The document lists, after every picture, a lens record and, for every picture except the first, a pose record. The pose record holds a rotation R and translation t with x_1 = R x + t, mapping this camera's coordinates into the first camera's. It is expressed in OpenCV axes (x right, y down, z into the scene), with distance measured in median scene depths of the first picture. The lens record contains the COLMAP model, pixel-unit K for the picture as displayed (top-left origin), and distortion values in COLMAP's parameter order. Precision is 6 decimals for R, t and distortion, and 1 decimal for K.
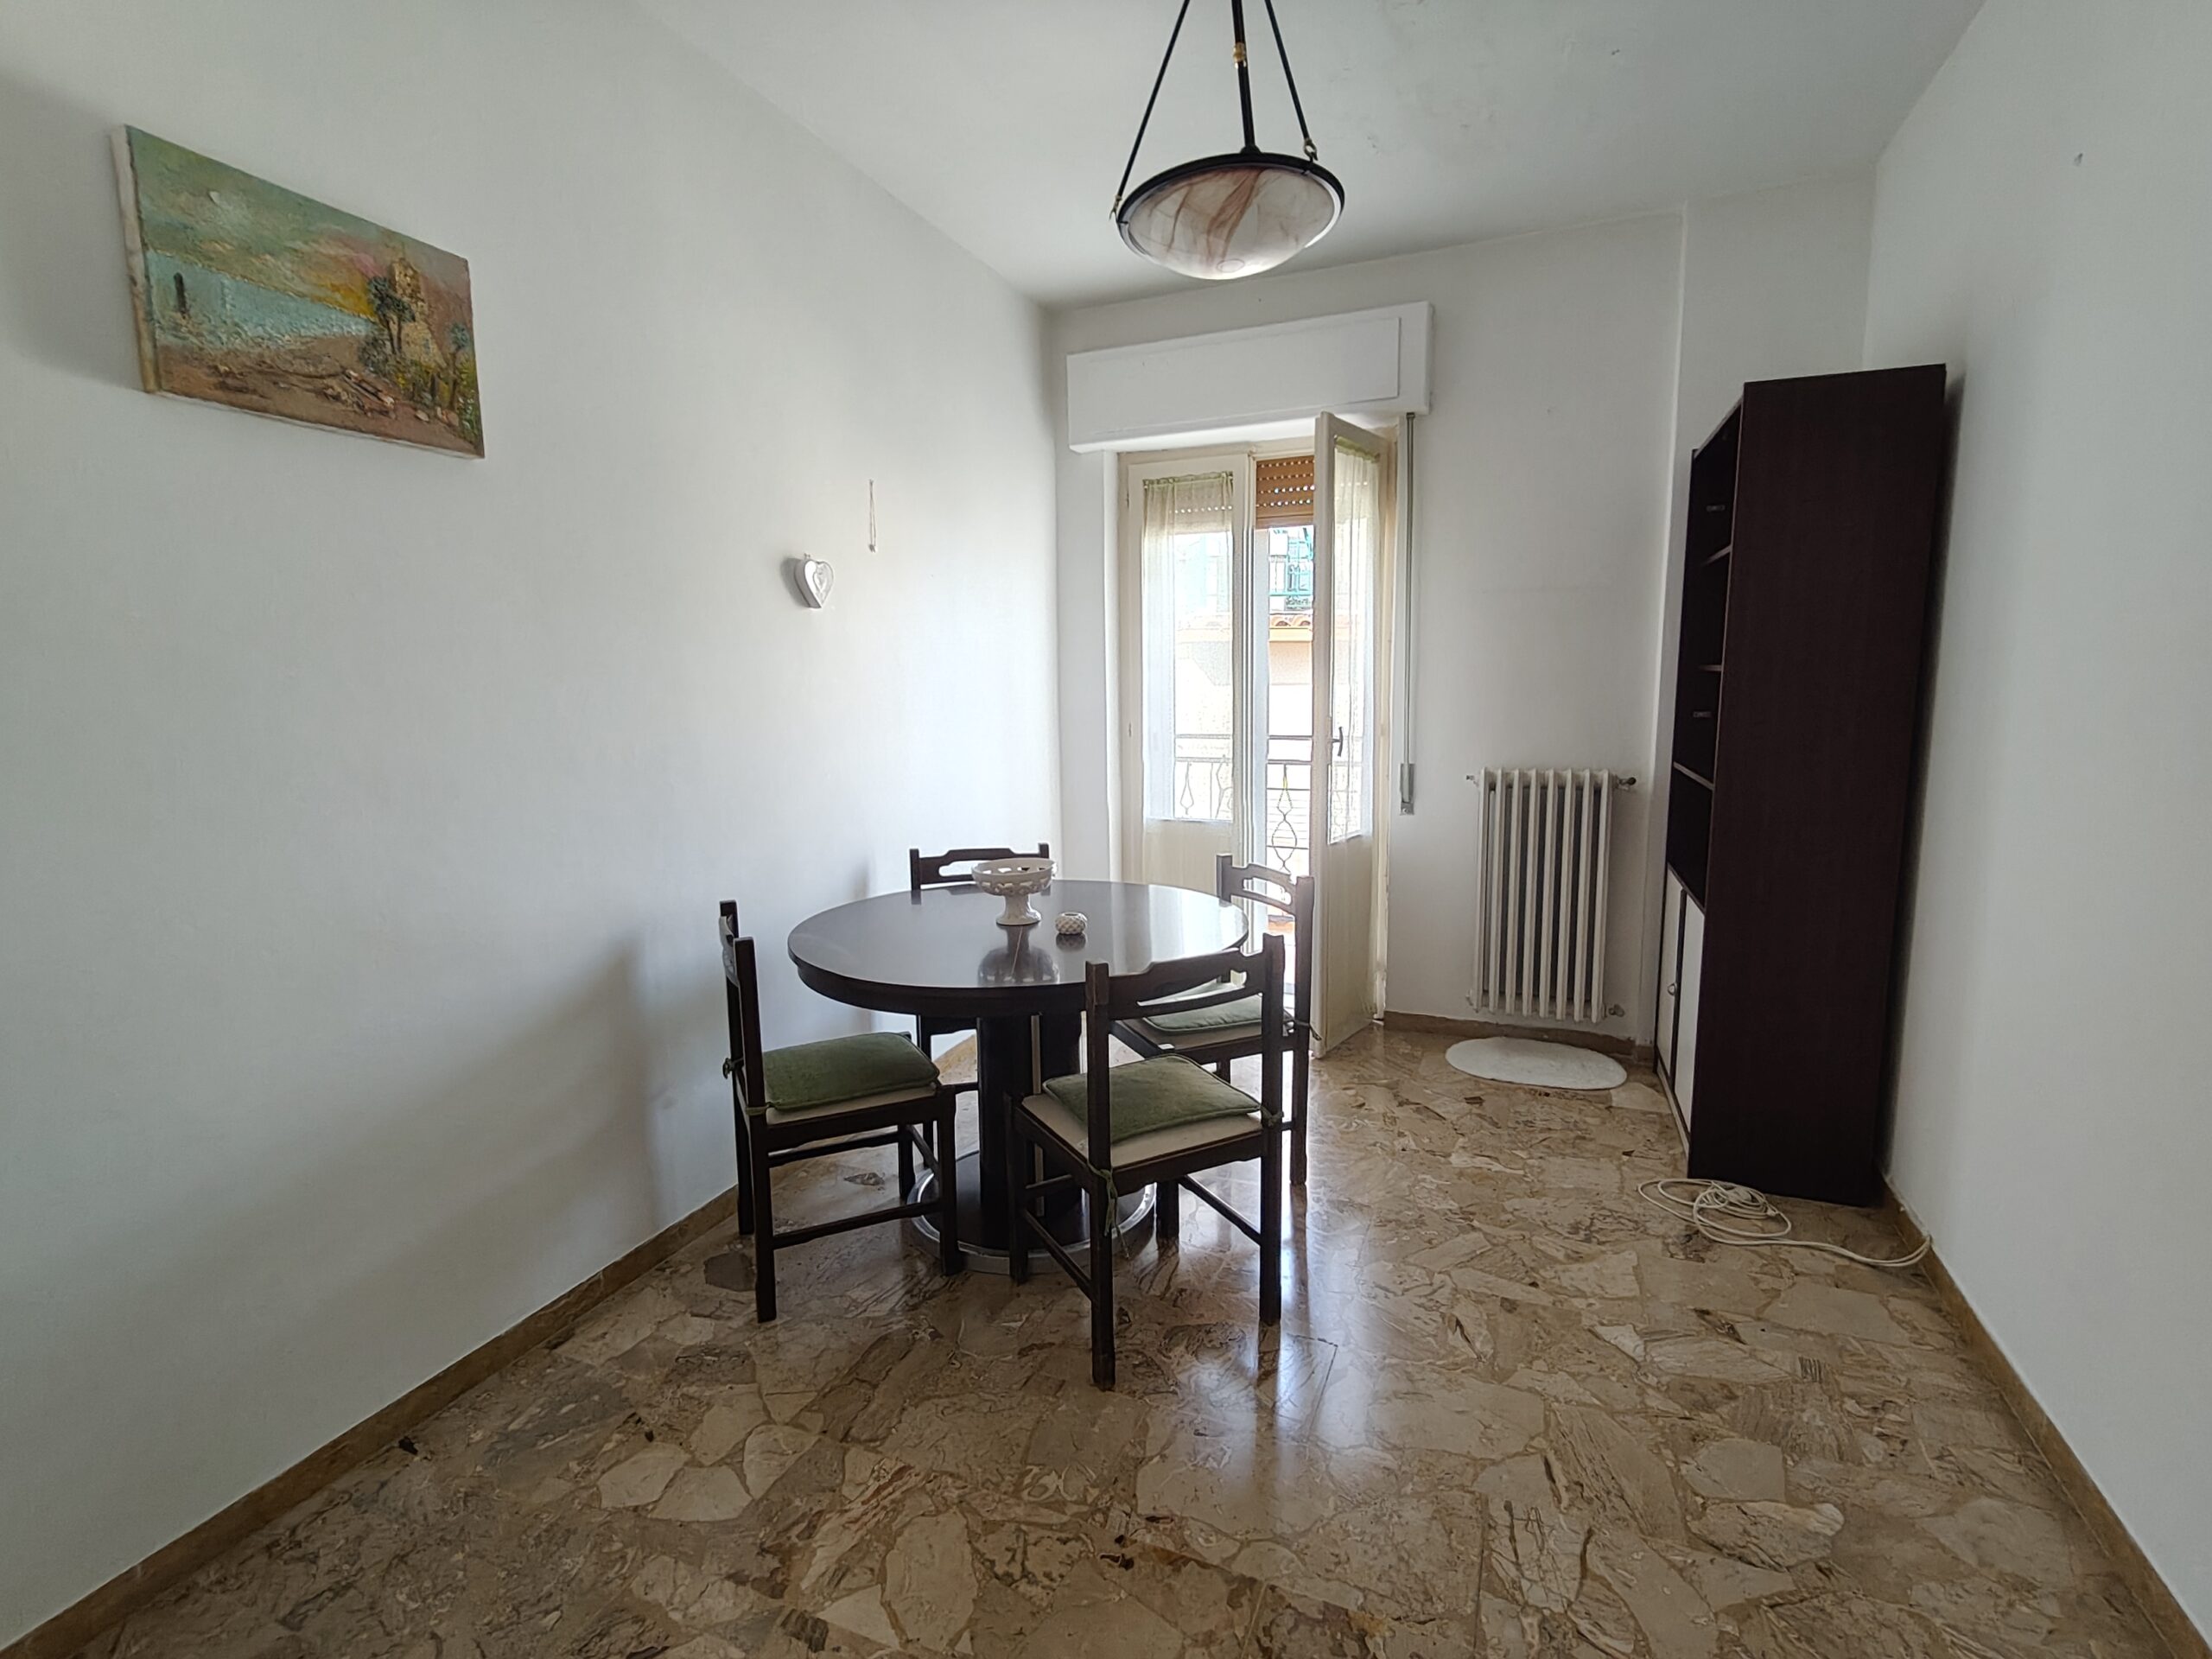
lens RADIAL K [[1038.3, 0, 1116.0], [0, 1038.3, 819.1], [0, 0, 1]] dist [0.001108, 0.001870]
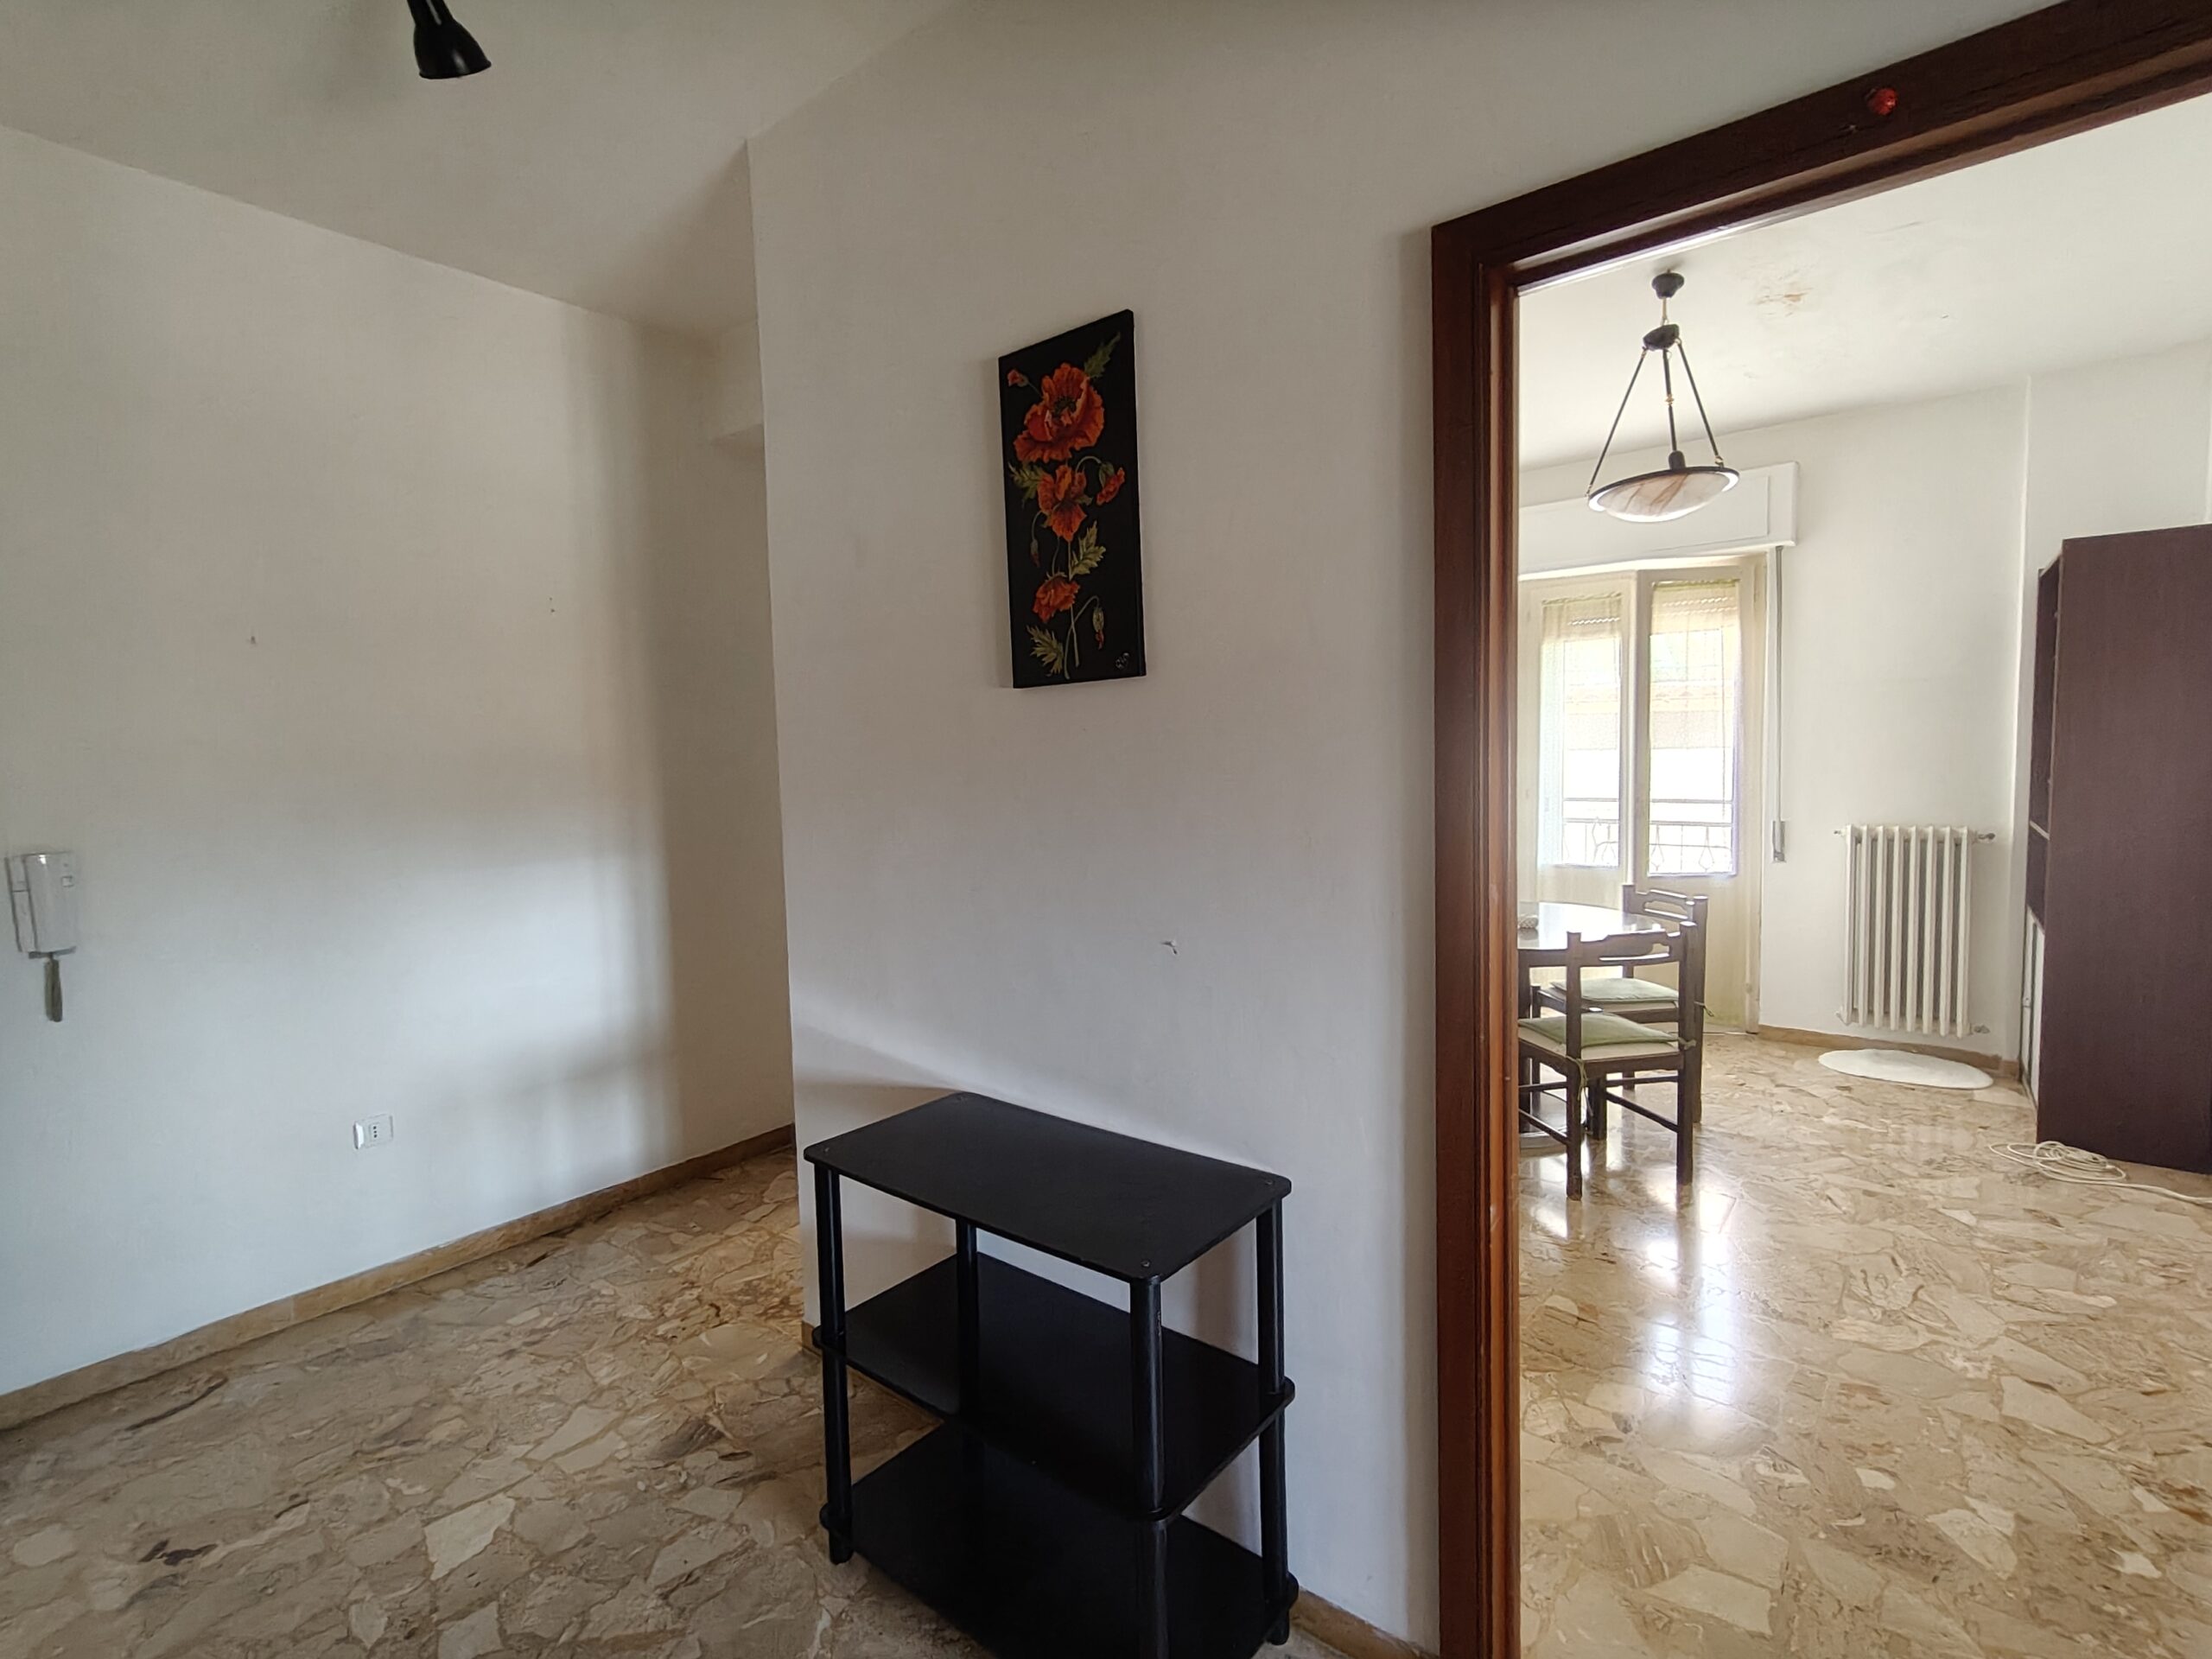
lens RADIAL K [[1038.3, 0, 1121.4], [0, 1038.3, 816.3], [0, 0, 1]] dist [0.001108, 0.001870]
pose [[0.960195, 0.009534, -0.279168, -0.212352], [-0.027523, 0.997783, -0.060588, 0.063054], [0.277971, 0.065860, 0.958329, -0.680965]]
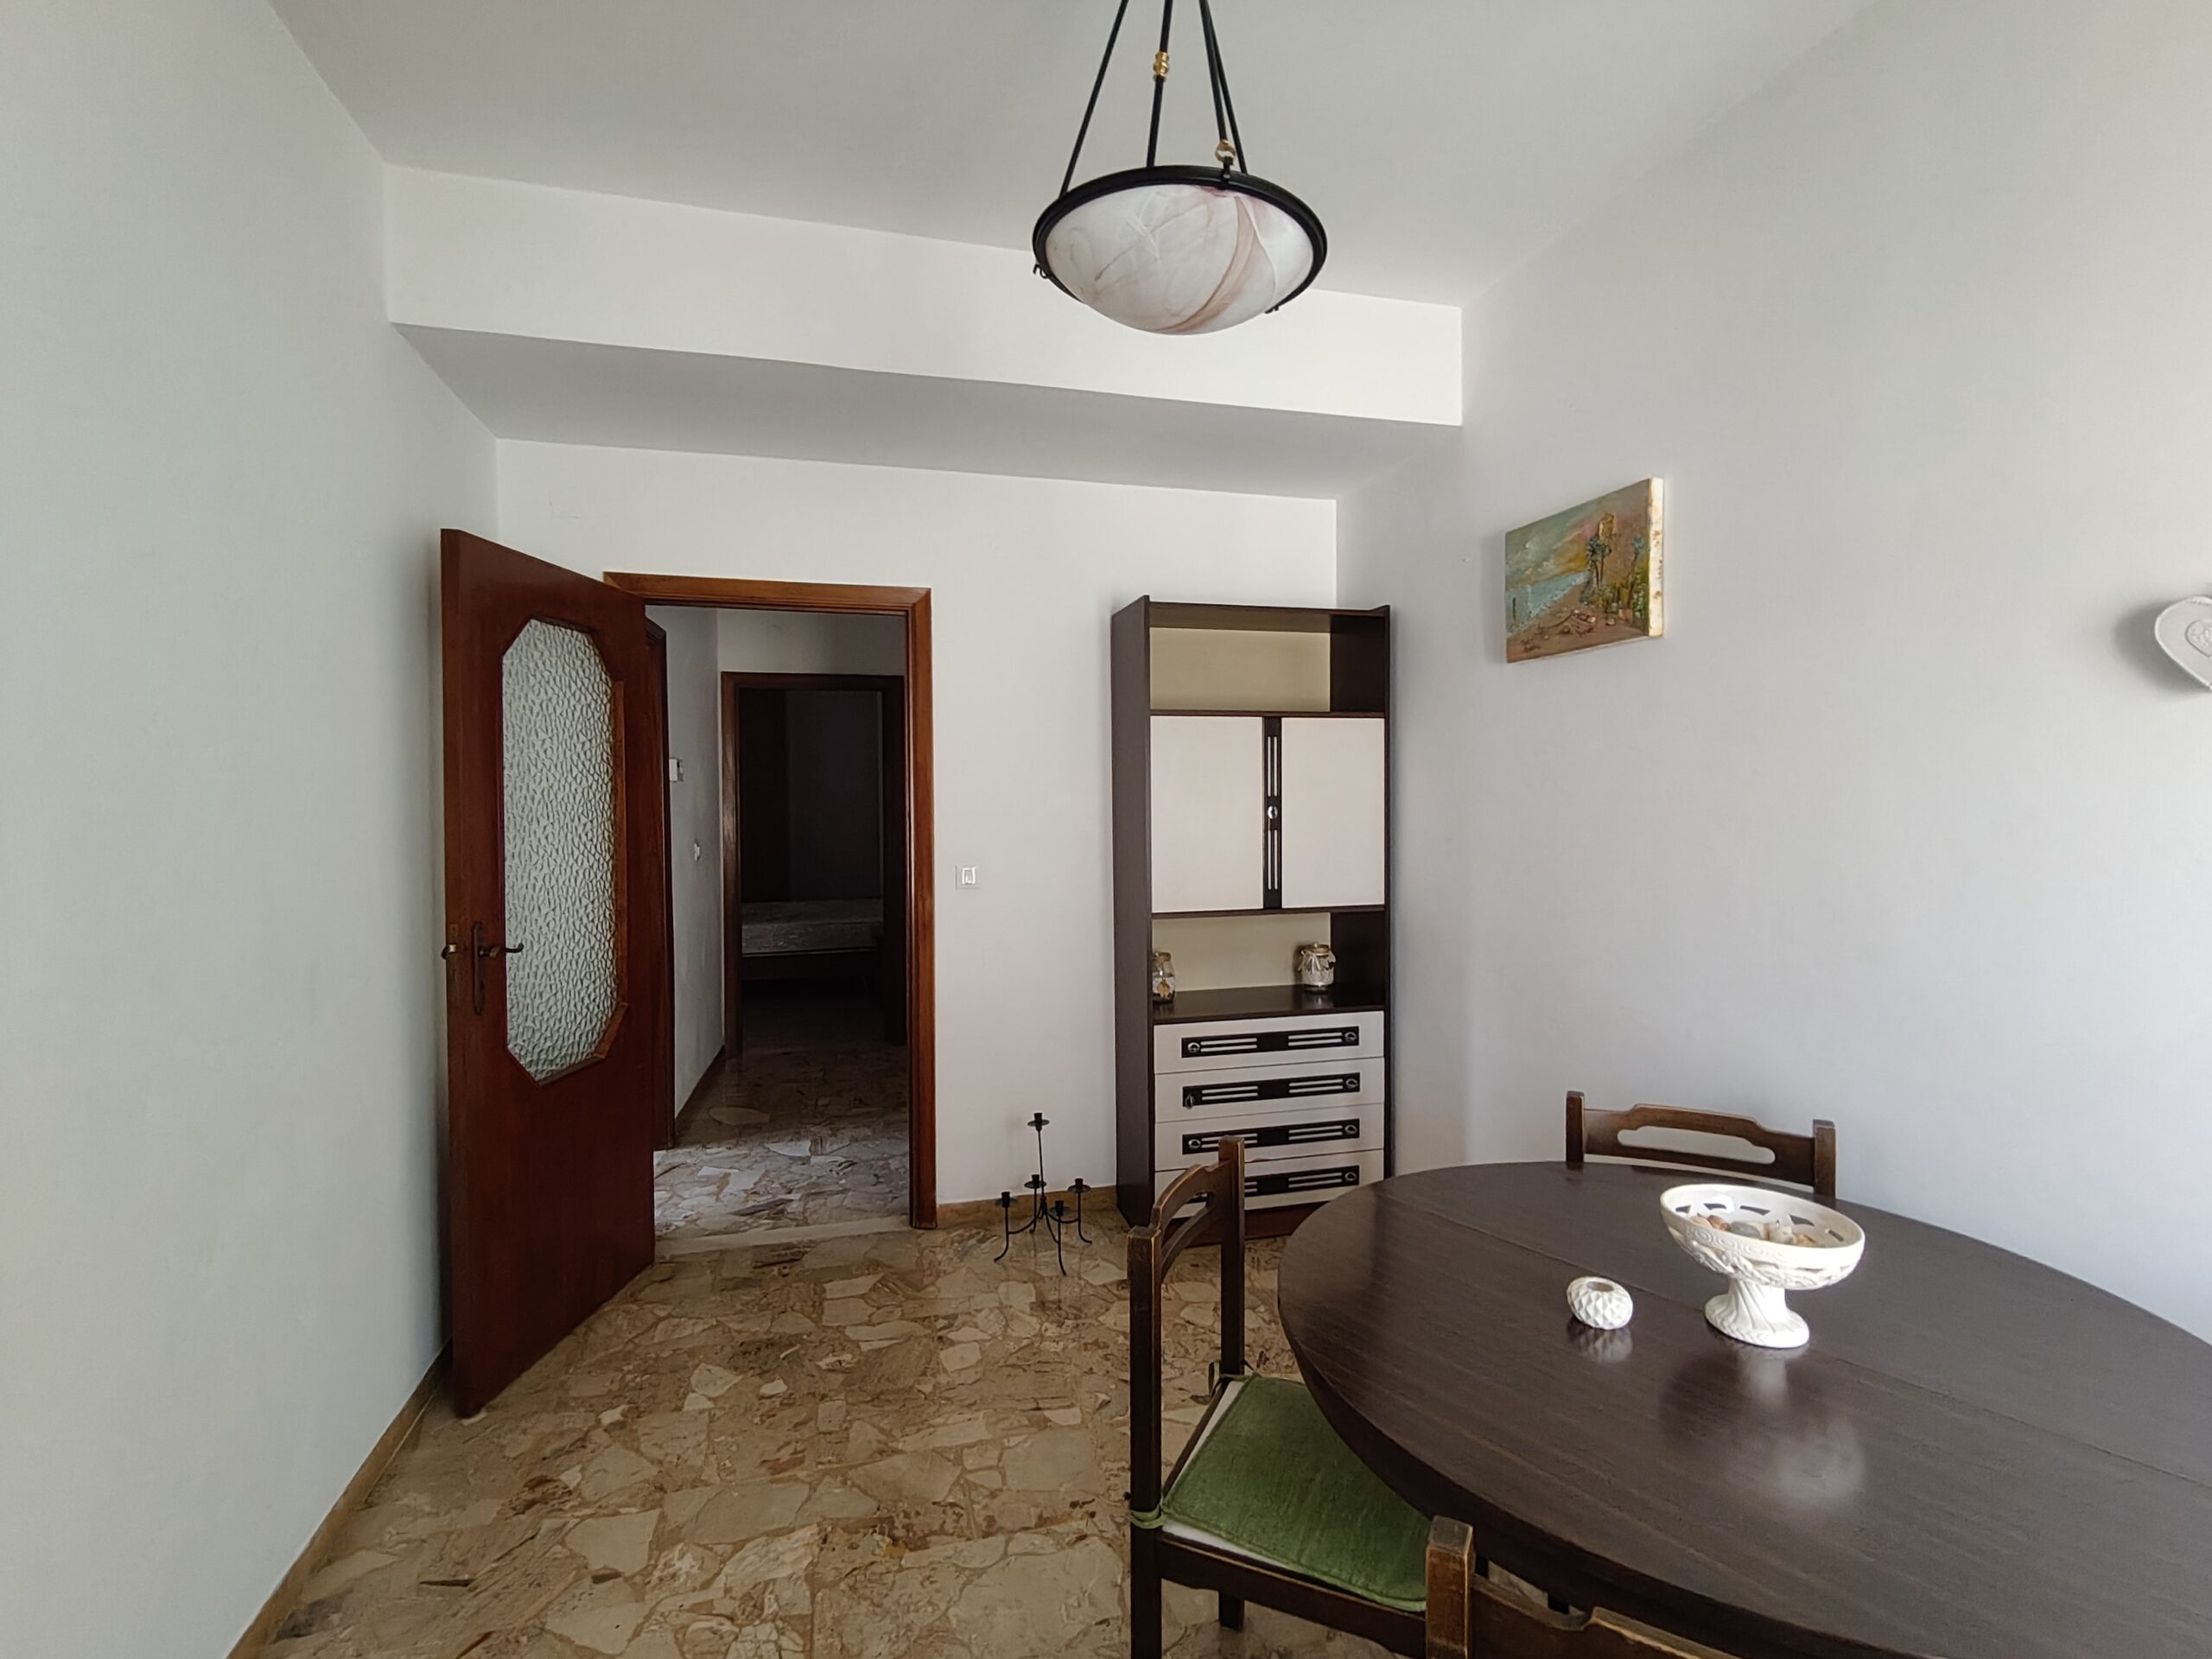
lens RADIAL K [[1038.3, 0, 1117.8], [0, 1038.3, 815.0], [0, 0, 1]] dist [0.001108, 0.001870]
pose [[-0.790906, 0.031315, -0.611136, 0.514548], [-0.064160, 0.988942, 0.133707, -0.222879], [0.608565, 0.144960, -0.780151, 1.339849]]
